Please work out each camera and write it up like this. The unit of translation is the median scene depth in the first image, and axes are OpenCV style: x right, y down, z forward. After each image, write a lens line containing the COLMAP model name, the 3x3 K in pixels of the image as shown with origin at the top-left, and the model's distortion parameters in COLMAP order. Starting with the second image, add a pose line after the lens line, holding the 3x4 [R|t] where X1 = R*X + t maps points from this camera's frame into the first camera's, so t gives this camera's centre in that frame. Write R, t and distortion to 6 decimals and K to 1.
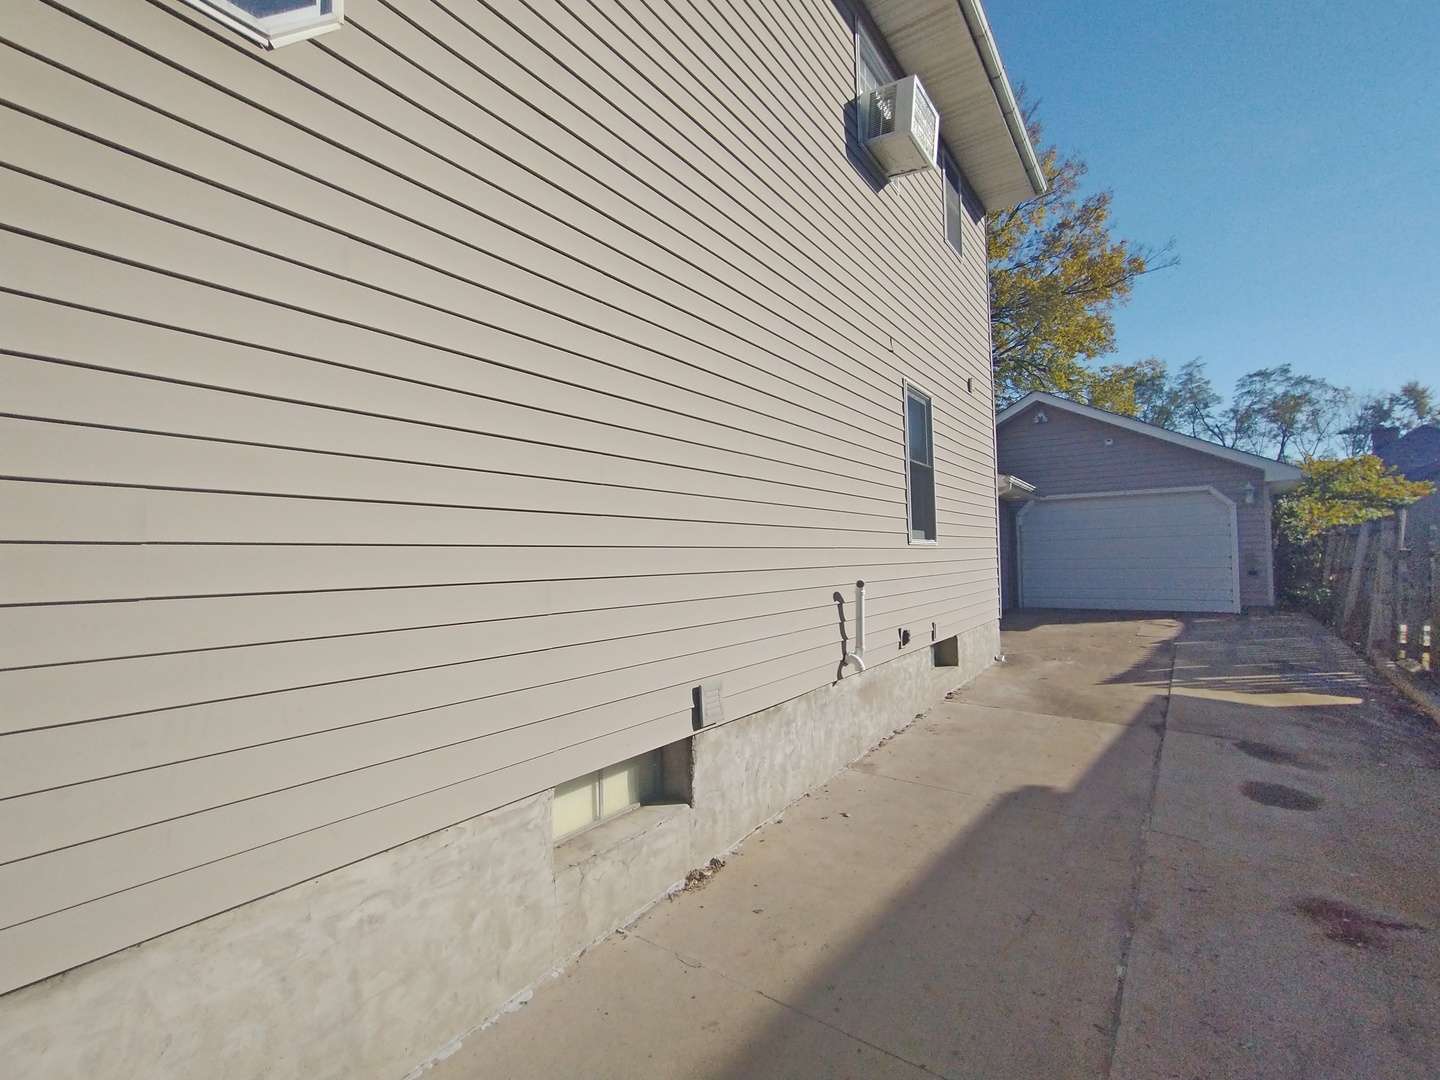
lens RADIAL K [[638.9, 0, 721.8], [0, 638.9, 536.2], [0, 0, 1]] dist [-0.009476, 0.001035]
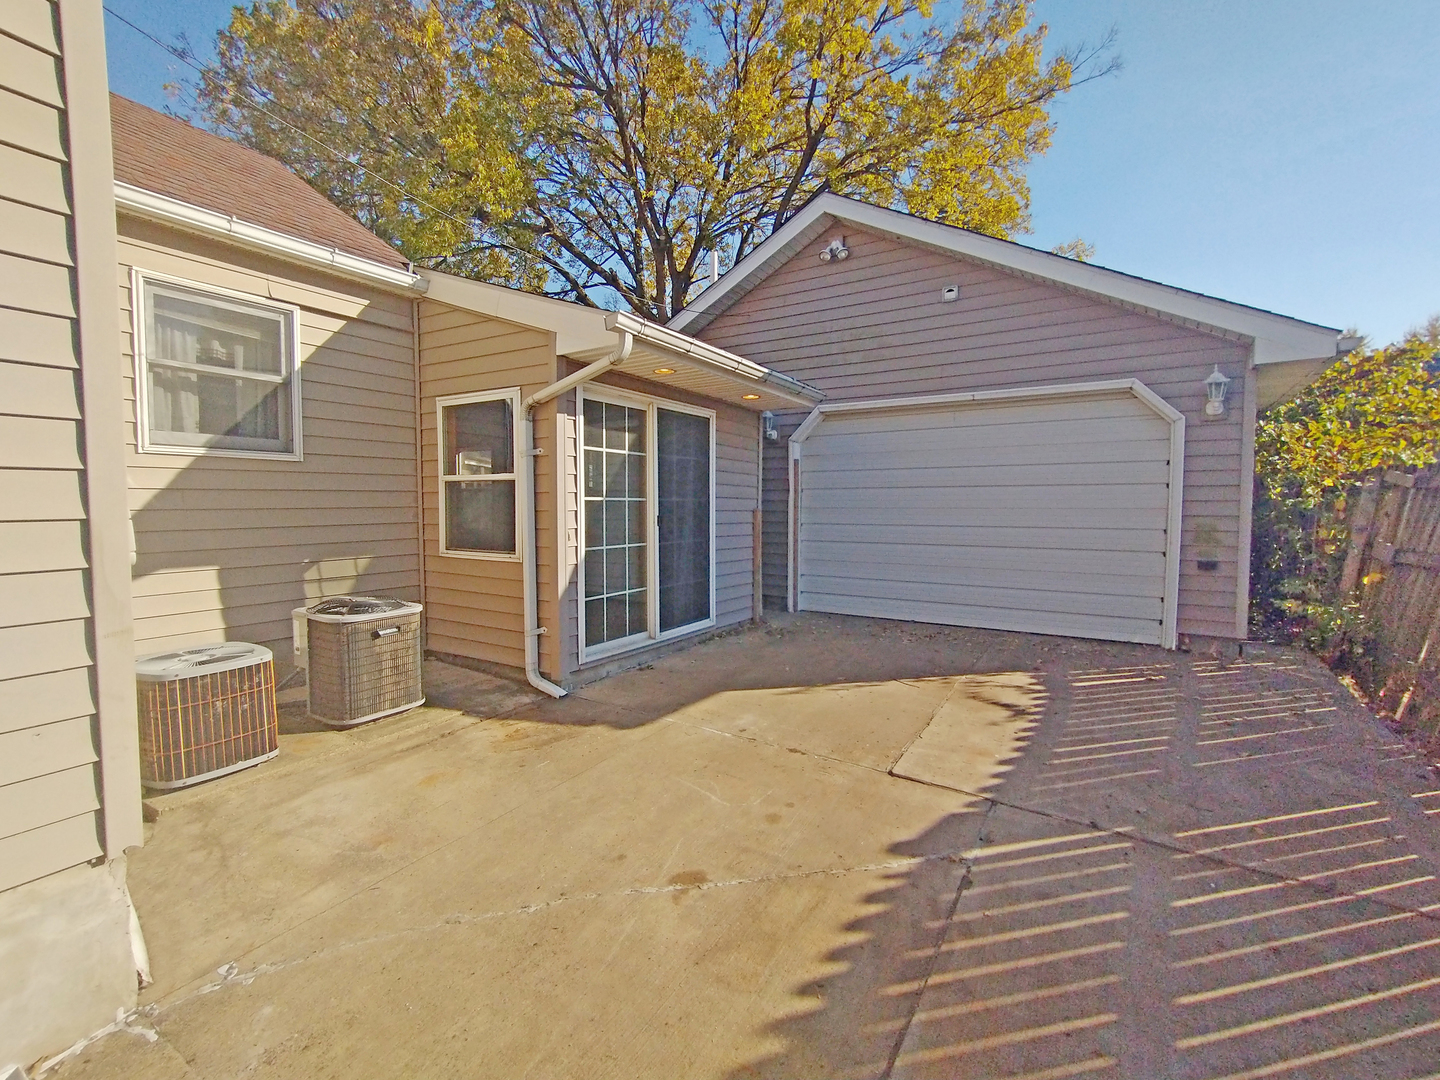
lens RADIAL K [[638.9, 0, 717.5], [0, 638.9, 542.9], [0, 0, 1]] dist [-0.009476, 0.001035]
pose [[0.997055, 0.012606, 0.075646, 0.433752], [-0.019870, 0.995177, 0.096063, 0.003319], [-0.074070, -0.097284, 0.992497, 0.554308]]
